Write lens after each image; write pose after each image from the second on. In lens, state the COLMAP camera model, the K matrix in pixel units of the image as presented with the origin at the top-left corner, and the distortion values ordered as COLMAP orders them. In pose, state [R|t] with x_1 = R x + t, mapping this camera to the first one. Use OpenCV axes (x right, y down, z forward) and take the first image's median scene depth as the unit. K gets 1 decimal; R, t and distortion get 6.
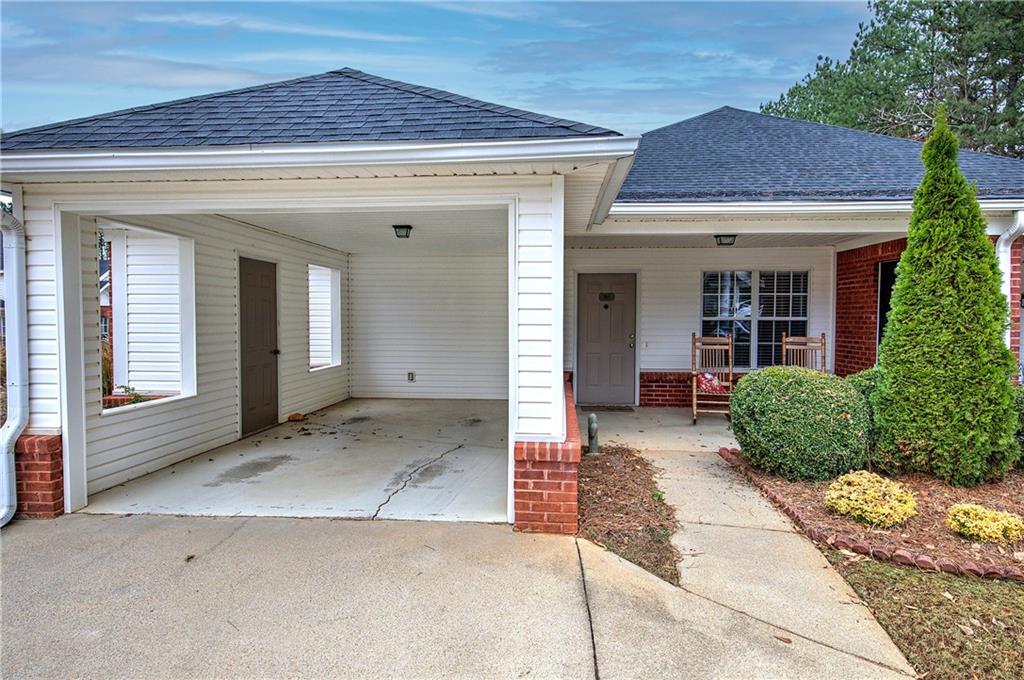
lens RADIAL K [[587.6, 0, 512.0], [0, 587.6, 340.0], [0, 0, 1]] dist [-0.001252, -0.000482]
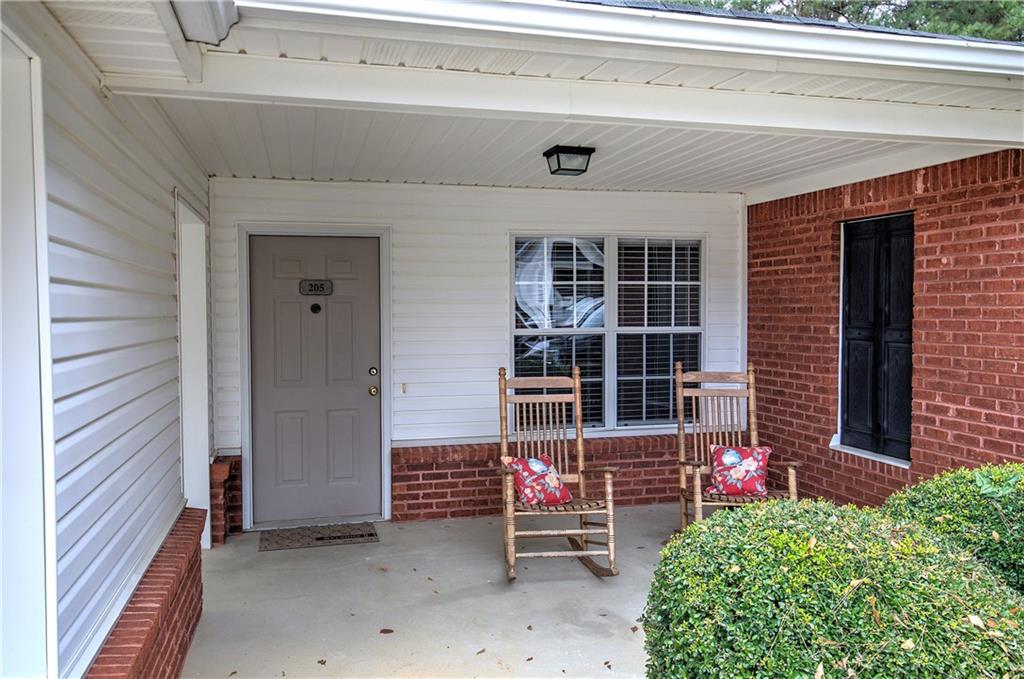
lens RADIAL K [[774.5, 0, 512.0], [0, 774.5, 339.5], [0, 0, 1]] dist [0.074731, -0.000005]
pose [[0.942052, -0.019542, 0.334897, 0.105255], [0.019455, 0.999804, 0.003618, -0.033270], [-0.334902, 0.003107, 0.942248, 0.392964]]
